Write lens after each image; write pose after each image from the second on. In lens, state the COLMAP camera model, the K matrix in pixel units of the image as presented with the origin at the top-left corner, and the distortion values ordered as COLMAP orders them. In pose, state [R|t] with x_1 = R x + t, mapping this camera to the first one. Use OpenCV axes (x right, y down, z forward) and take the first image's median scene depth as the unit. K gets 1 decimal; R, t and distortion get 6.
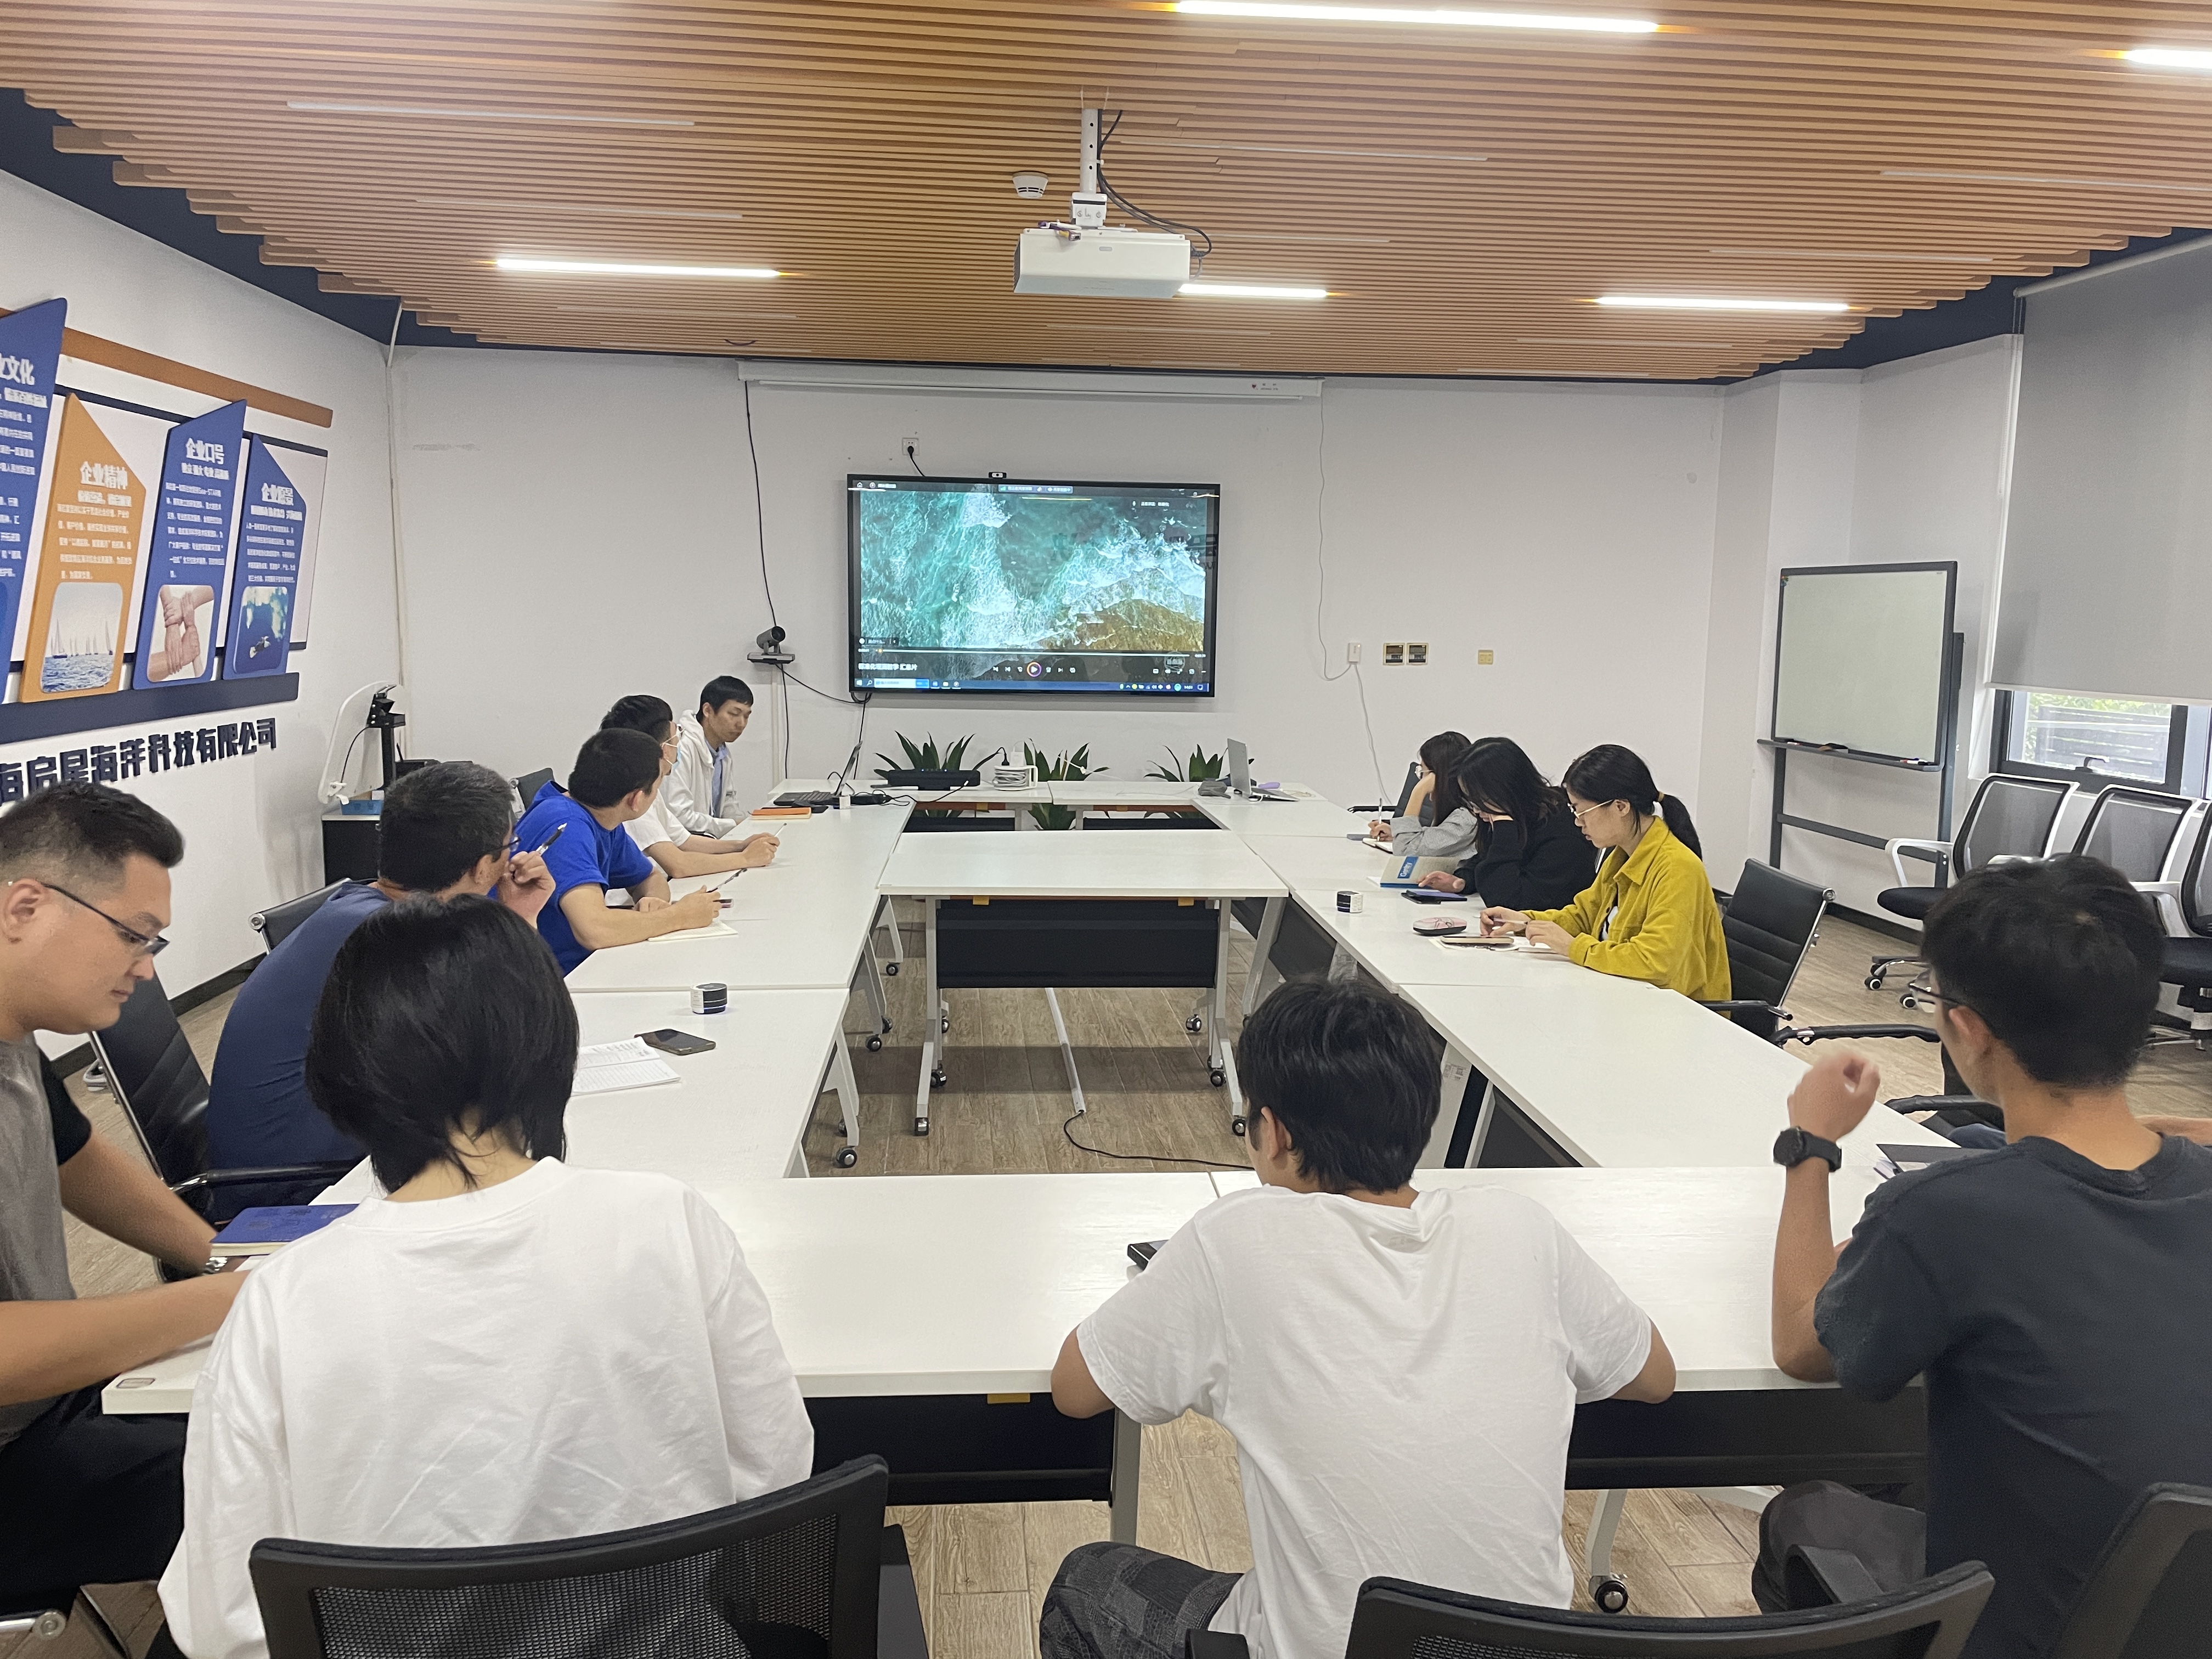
lens RADIAL K [[1653.0, 0, 1105.7], [0, 1653.0, 824.6], [0, 0, 1]] dist [0.088001, -0.120351]
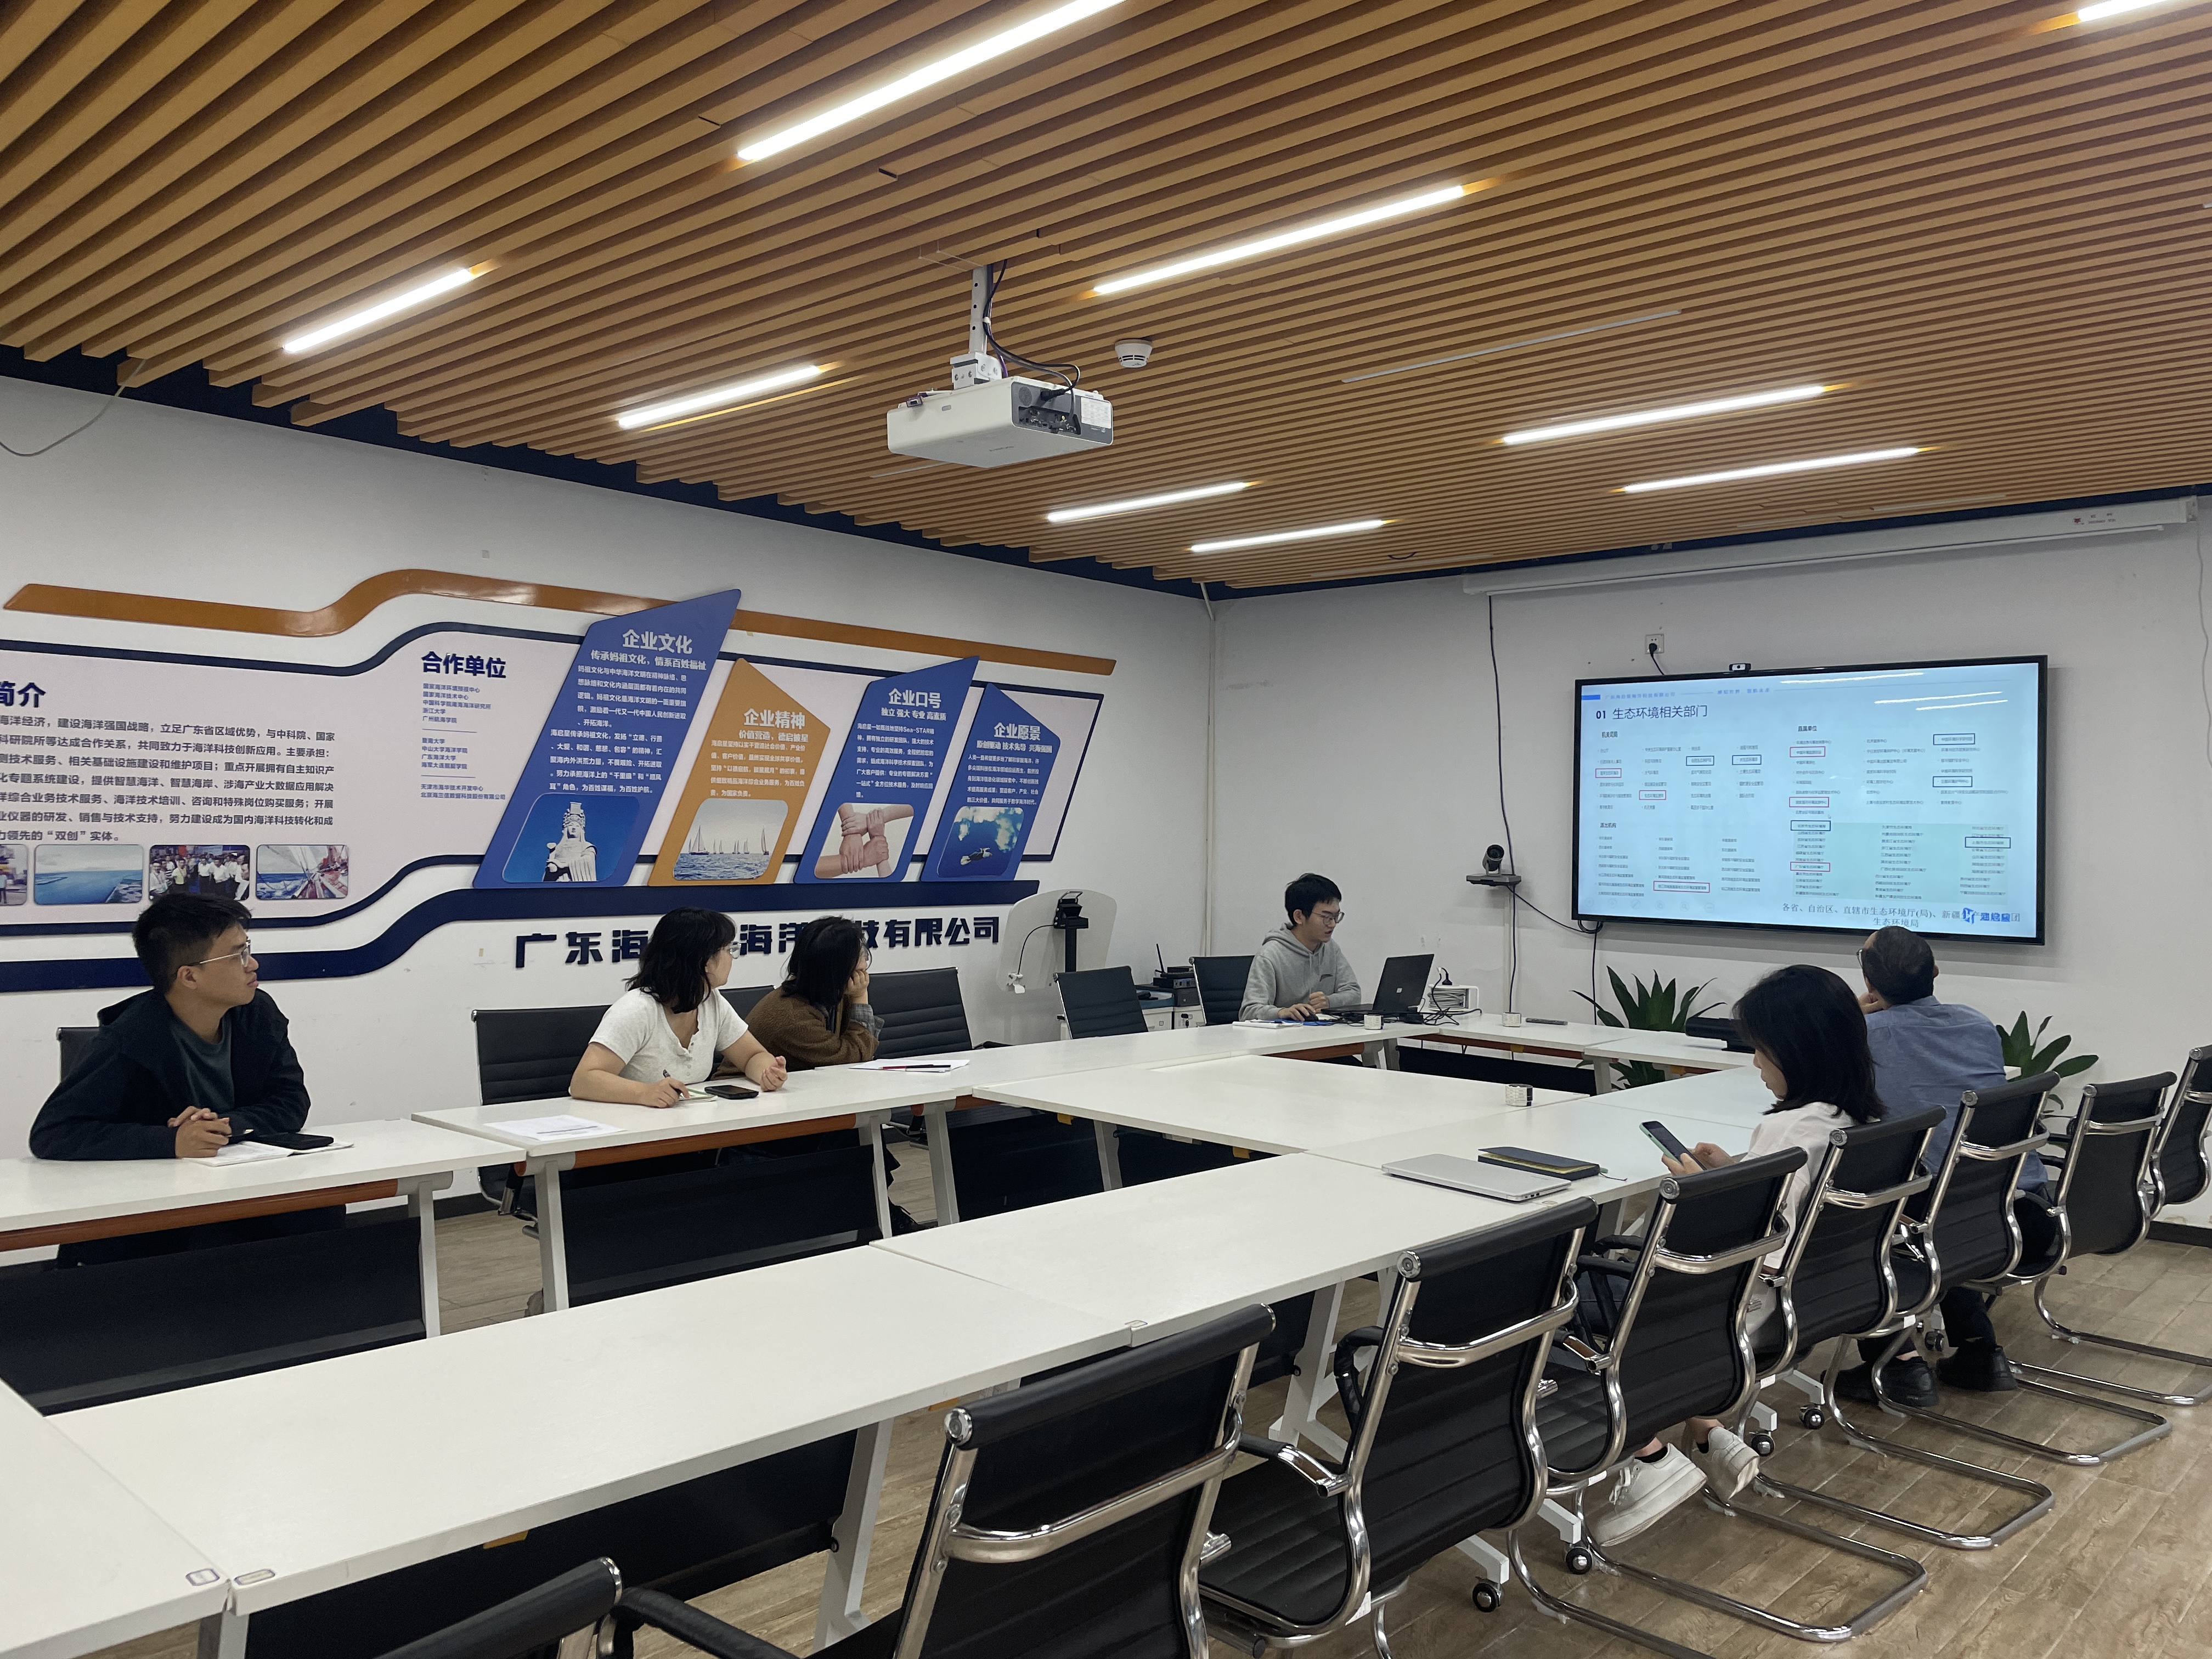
lens RADIAL K [[1653.0, 0, 1113.3], [0, 1653.0, 813.7], [0, 0, 1]] dist [0.088001, -0.120351]
pose [[0.672285, -0.012261, -0.740191, 0.457803], [-0.103377, 0.988511, -0.110267, -0.016391], [0.733039, 0.150649, 0.663294, 0.295135]]
